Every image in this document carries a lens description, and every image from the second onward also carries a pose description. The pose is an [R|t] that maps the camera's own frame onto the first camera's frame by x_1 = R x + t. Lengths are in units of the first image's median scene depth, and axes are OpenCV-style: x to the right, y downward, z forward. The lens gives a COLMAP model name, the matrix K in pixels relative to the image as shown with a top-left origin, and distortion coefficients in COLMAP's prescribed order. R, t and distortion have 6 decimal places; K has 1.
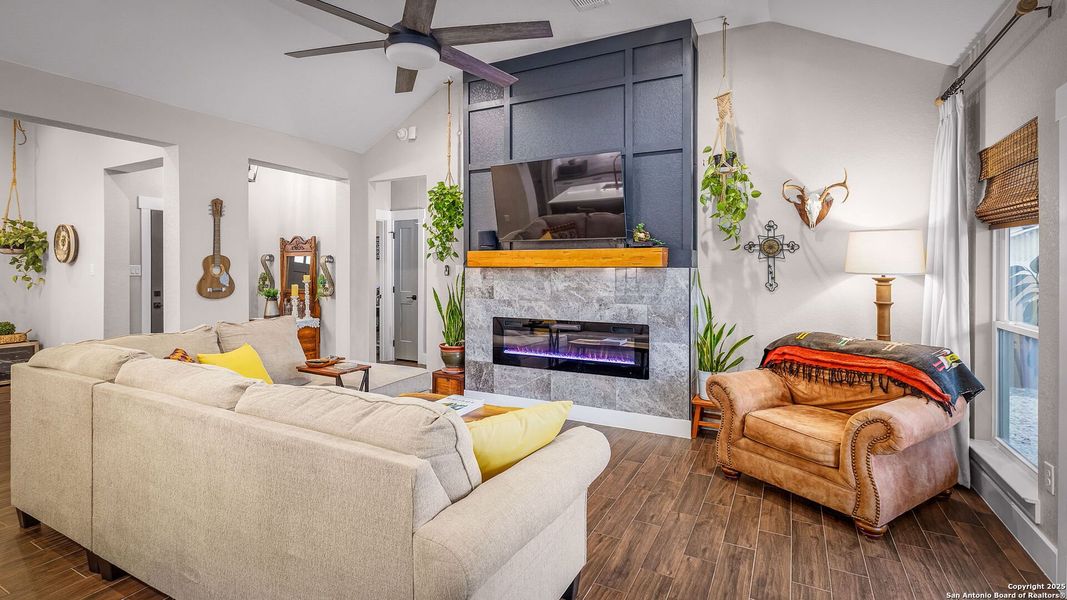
lens RADIAL K [[492.9, 0, 525.3], [0, 492.9, 270.4], [0, 0, 1]] dist [0.001624, -0.000033]
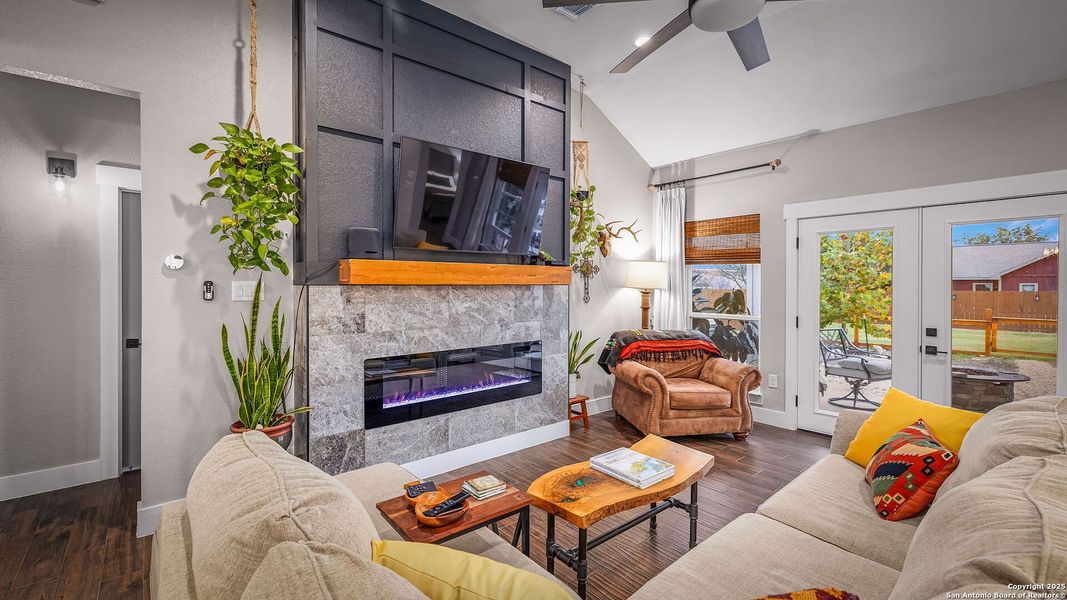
lens RADIAL K [[464.8, 0, 531.7], [0, 464.8, 285.6], [0, 0, 1]] dist [-0.002497, -0.000262]
pose [[0.367262, -0.006293, 0.930096, -0.658488], [0.002057, 0.999980, 0.005954, -0.010245], [-0.930115, -0.000273, 0.367268, 0.653690]]
